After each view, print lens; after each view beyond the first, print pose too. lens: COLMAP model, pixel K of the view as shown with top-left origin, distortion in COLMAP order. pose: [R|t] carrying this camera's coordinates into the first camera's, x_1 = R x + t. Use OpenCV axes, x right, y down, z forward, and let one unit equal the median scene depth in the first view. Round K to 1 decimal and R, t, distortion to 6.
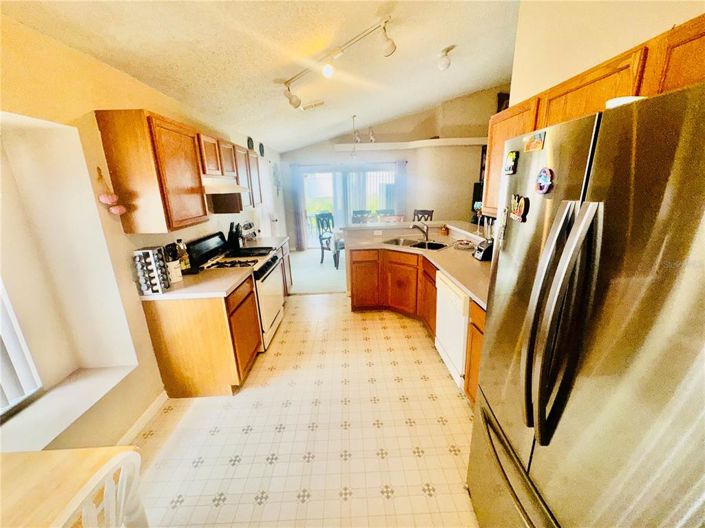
lens RADIAL K [[281.1, 0, 352.5], [0, 281.1, 265.5], [0, 0, 1]] dist [-0.001397, -0.000136]
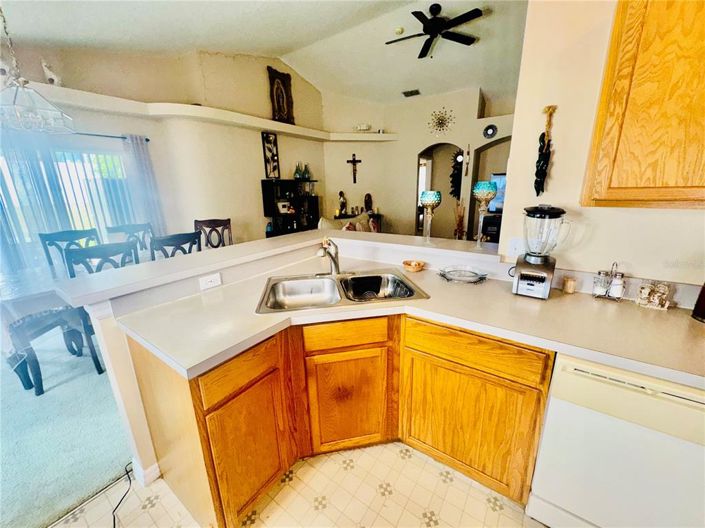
lens RADIAL K [[281.1, 0, 354.2], [0, 281.1, 262.9], [0, 0, 1]] dist [-0.001397, -0.000136]
pose [[0.591960, -0.195344, 0.781937, -0.059298], [0.224464, 0.971757, 0.072835, -0.083989], [-0.774080, 0.132401, 0.619088, 0.405572]]
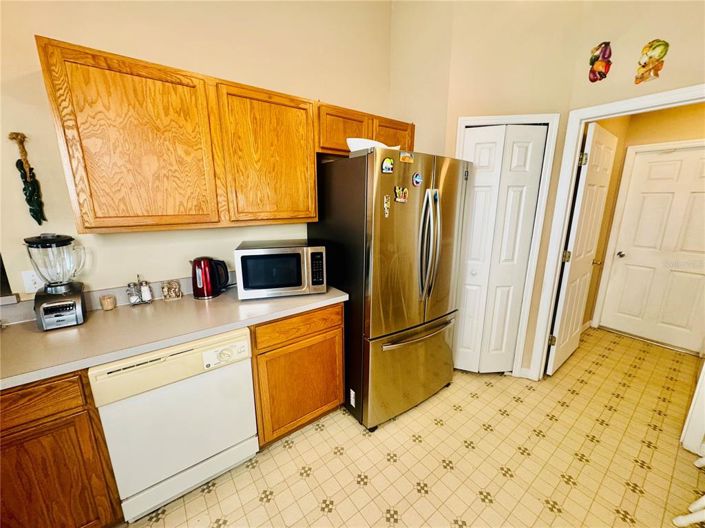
lens RADIAL K [[281.1, 0, 347.6], [0, 281.1, 263.2], [0, 0, 1]] dist [-0.001397, -0.000136]
pose [[-0.583108, -0.149679, 0.798487, -0.098468], [0.238736, 0.907911, 0.344532, -0.077713], [-0.776524, 0.391527, -0.493677, 0.358303]]
